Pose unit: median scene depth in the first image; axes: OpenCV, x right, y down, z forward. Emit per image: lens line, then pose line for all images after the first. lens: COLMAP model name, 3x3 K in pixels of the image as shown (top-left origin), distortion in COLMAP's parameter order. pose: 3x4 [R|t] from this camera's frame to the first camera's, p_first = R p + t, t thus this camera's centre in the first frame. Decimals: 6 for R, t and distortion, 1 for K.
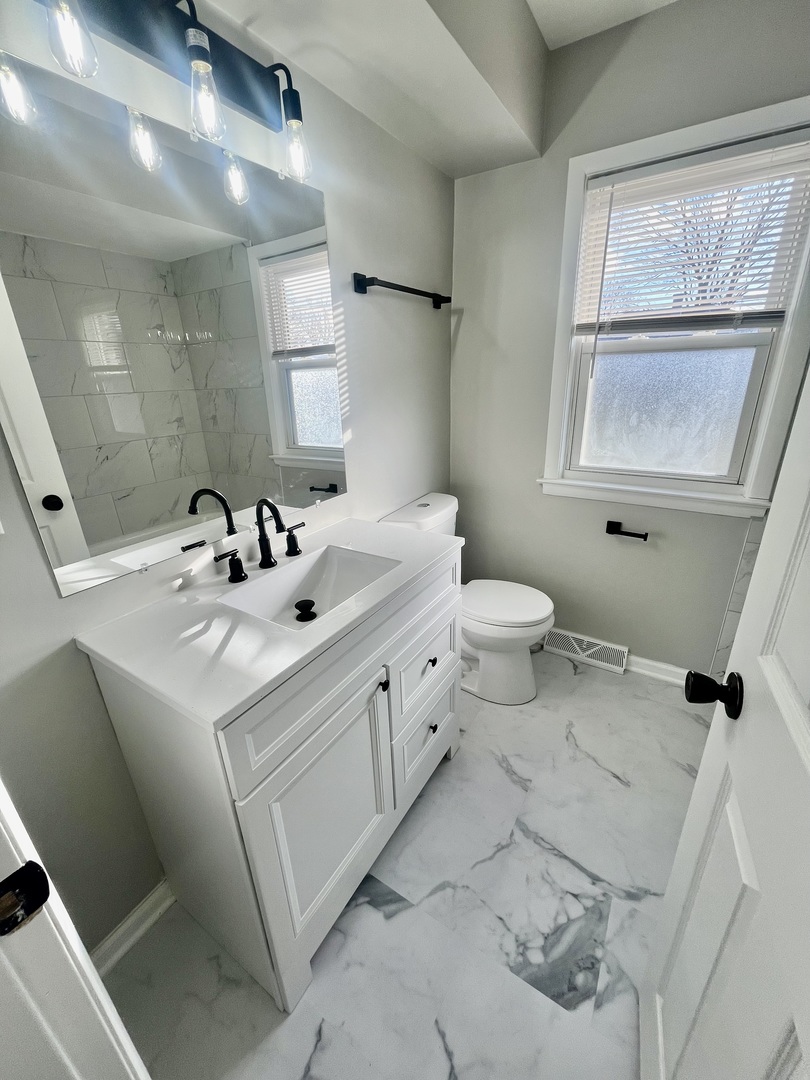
lens RADIAL K [[435.8, 0, 407.1], [0, 435.8, 544.1], [0, 0, 1]] dist [-0.003421, 0.000021]
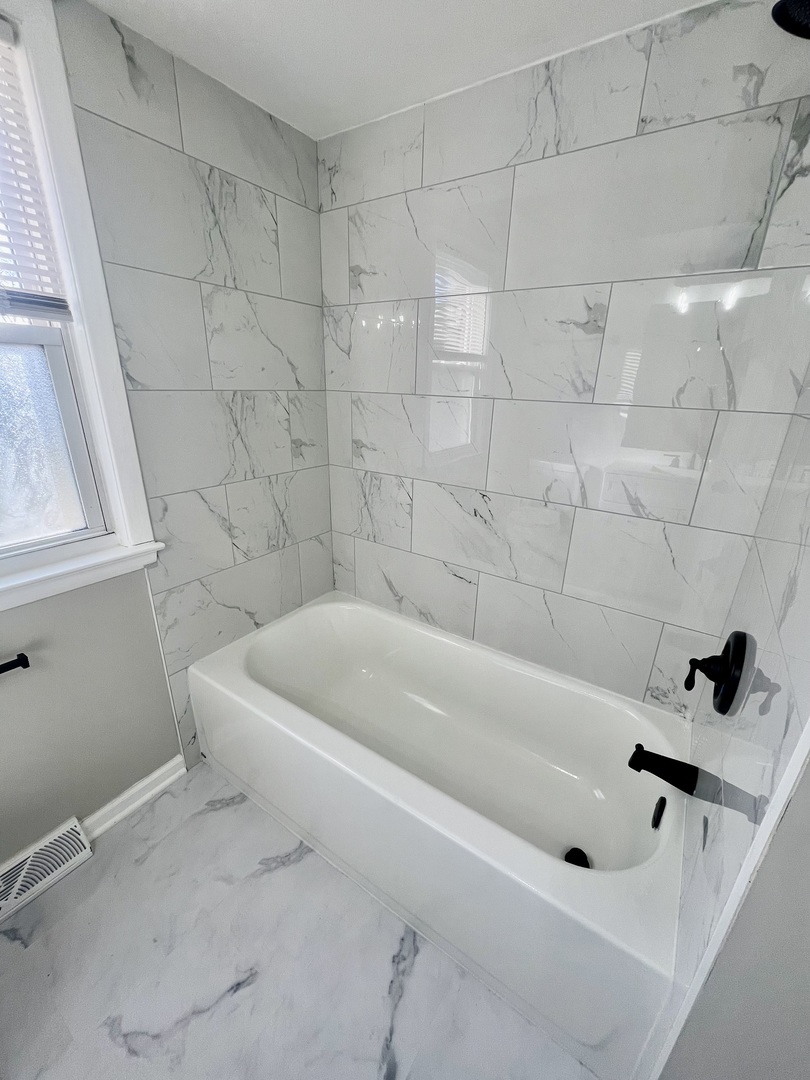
lens RADIAL K [[435.8, 0, 408.7], [0, 435.8, 538.2], [0, 0, 1]] dist [-0.003421, 0.000021]
pose [[0.028676, -0.316637, 0.948113, 0.067499], [0.332065, 0.897654, 0.289742, -0.166364], [-0.942821, 0.306526, 0.130886, 0.402987]]
